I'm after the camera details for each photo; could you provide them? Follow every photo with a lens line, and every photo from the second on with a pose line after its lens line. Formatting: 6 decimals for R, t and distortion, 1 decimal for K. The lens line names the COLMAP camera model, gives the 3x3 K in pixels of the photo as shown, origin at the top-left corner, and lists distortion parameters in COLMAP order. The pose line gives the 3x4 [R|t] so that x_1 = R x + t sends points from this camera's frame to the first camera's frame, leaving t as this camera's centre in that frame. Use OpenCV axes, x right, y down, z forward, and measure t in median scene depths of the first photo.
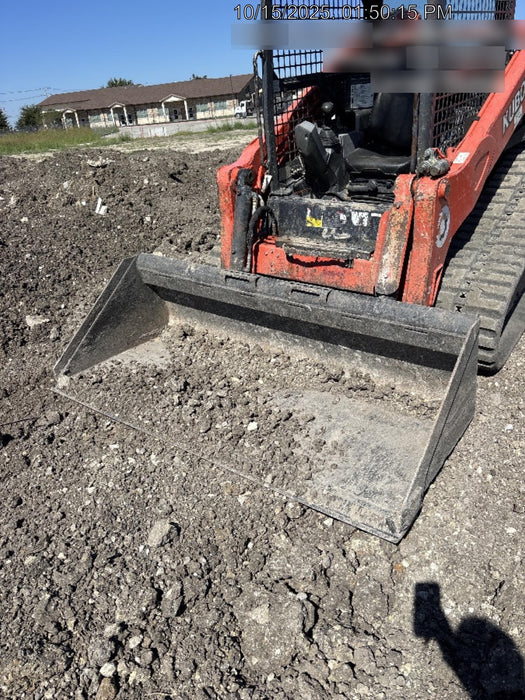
lens RADIAL K [[524.4, 0, 264.7], [0, 524.4, 352.9], [0, 0, 1]] dist [0.001637, -0.004418]
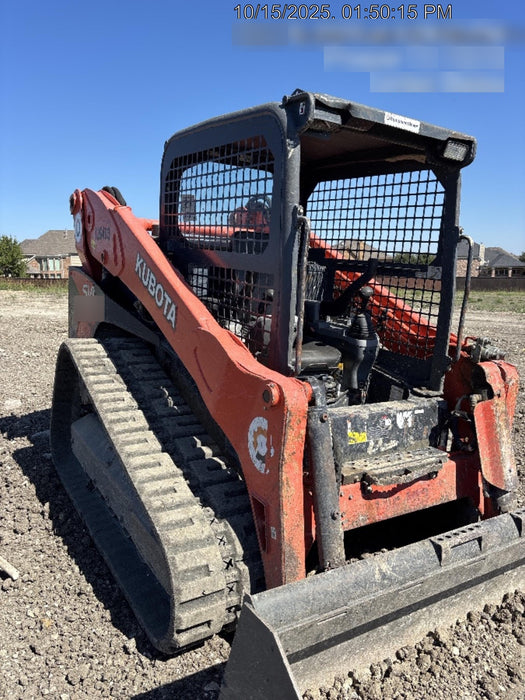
lens RADIAL K [[524.4, 0, 264.7], [0, 524.4, 352.9], [0, 0, 1]] dist [0.001637, -0.004418]
pose [[0.375827, -0.069444, 0.924084, -0.645702], [0.359988, 0.929813, -0.076533, -0.359107], [-0.853910, 0.361422, 0.374448, 0.811665]]
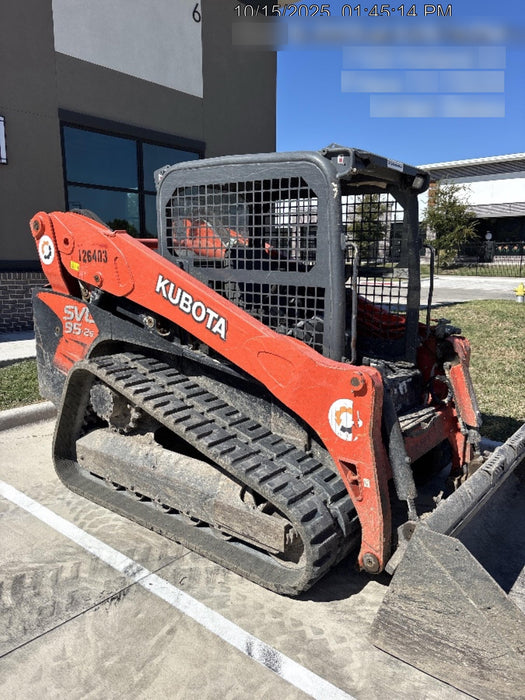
lens RADIAL K [[524.4, 0, 264.7], [0, 524.4, 352.9], [0, 0, 1]] dist [0.001637, -0.004418]
pose [[0.056265, -0.116800, 0.991560, -0.884015], [0.471720, 0.878406, 0.076704, -0.522737], [-0.879951, 0.463423, 0.104520, 1.069933]]
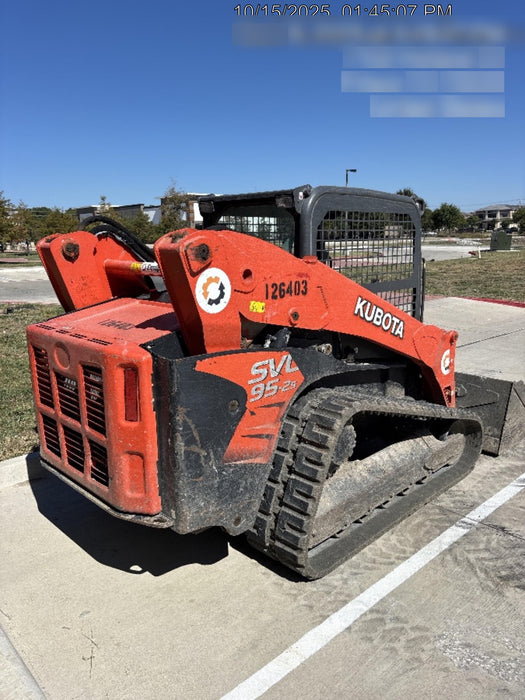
lens RADIAL K [[524.4, 0, 264.7], [0, 524.4, 352.9], [0, 0, 1]] dist [0.001637, -0.004418]
pose [[-0.976053, 0.049017, 0.211939, 0.107663], [0.176227, 0.749366, 0.638275, -1.302881], [-0.127534, 0.660339, -0.740059, 2.174083]]
